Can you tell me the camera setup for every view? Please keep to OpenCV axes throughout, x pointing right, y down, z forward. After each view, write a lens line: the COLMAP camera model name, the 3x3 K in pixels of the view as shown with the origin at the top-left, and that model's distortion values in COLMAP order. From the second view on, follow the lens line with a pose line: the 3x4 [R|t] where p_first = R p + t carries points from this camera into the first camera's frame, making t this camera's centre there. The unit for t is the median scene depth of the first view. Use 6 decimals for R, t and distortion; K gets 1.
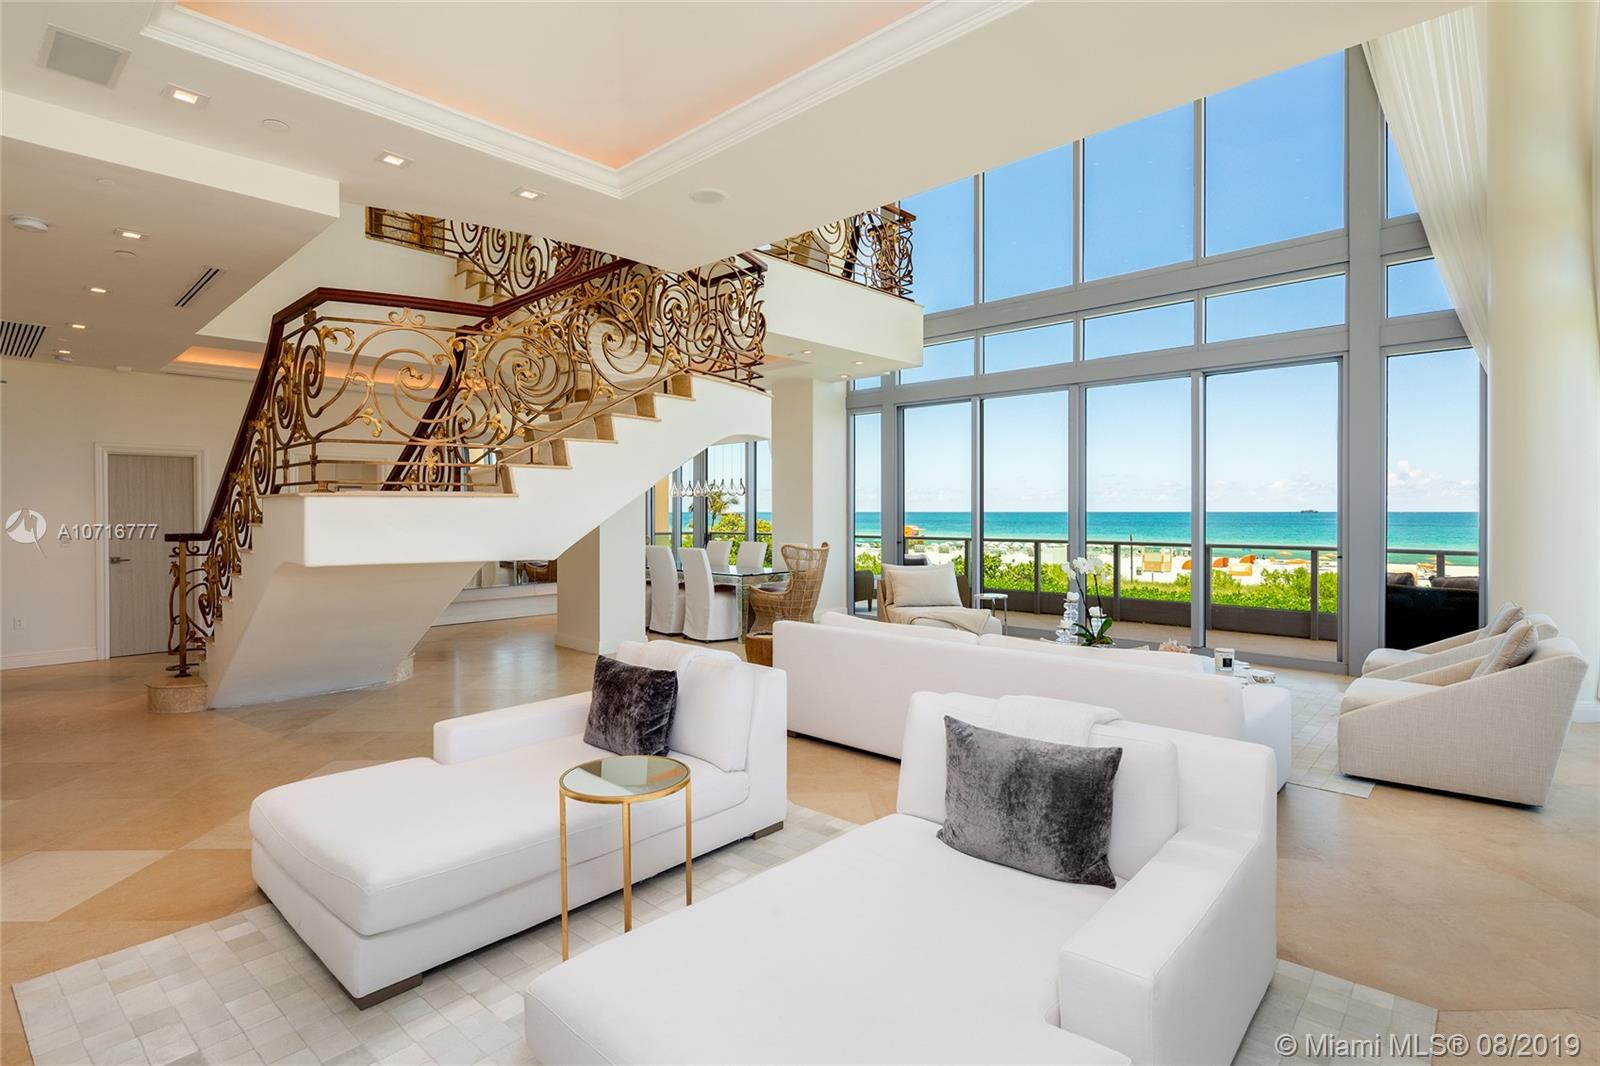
lens RADIAL K [[788.9, 0, 794.7], [0, 788.9, 529.8], [0, 0, 1]] dist [0.000976, 0.000337]
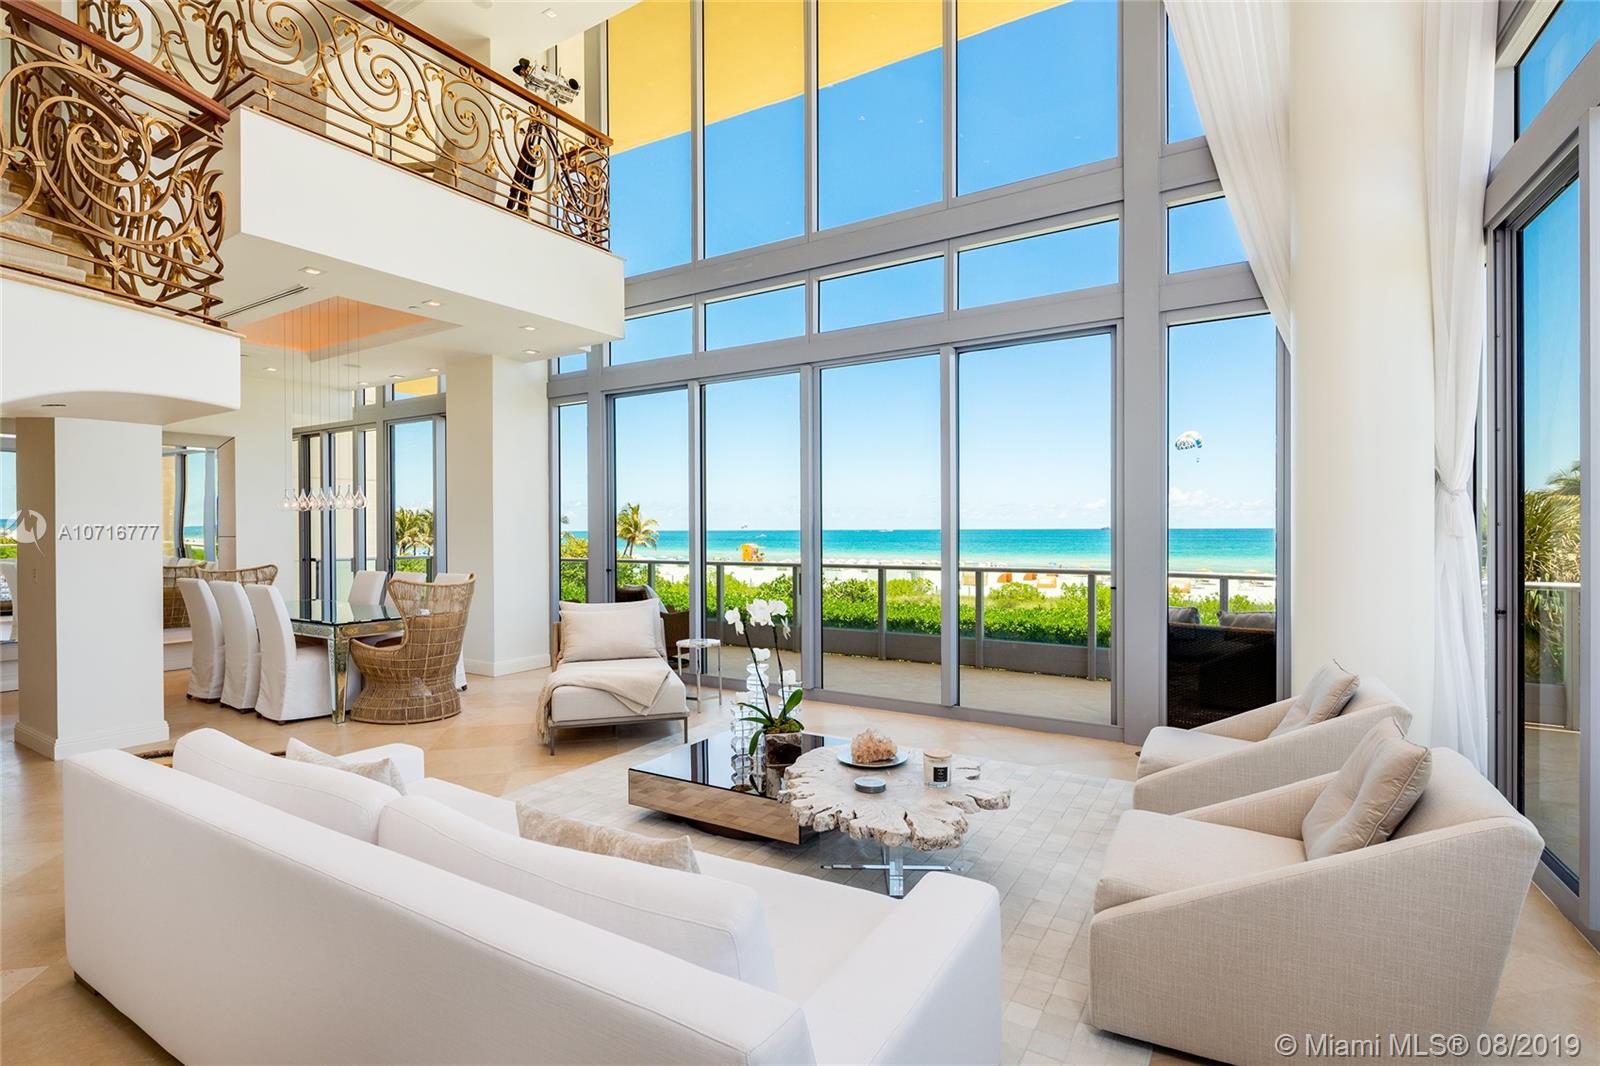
lens RADIAL K [[789.5, 0, 796.3], [0, 789.5, 546.8], [0, 0, 1]] dist [0.002159, -0.000211]
pose [[0.979396, -0.002159, 0.201938, 0.189742], [0.001873, 0.999997, 0.001610, -0.010214], [-0.201941, -0.001199, 0.979397, 0.253169]]
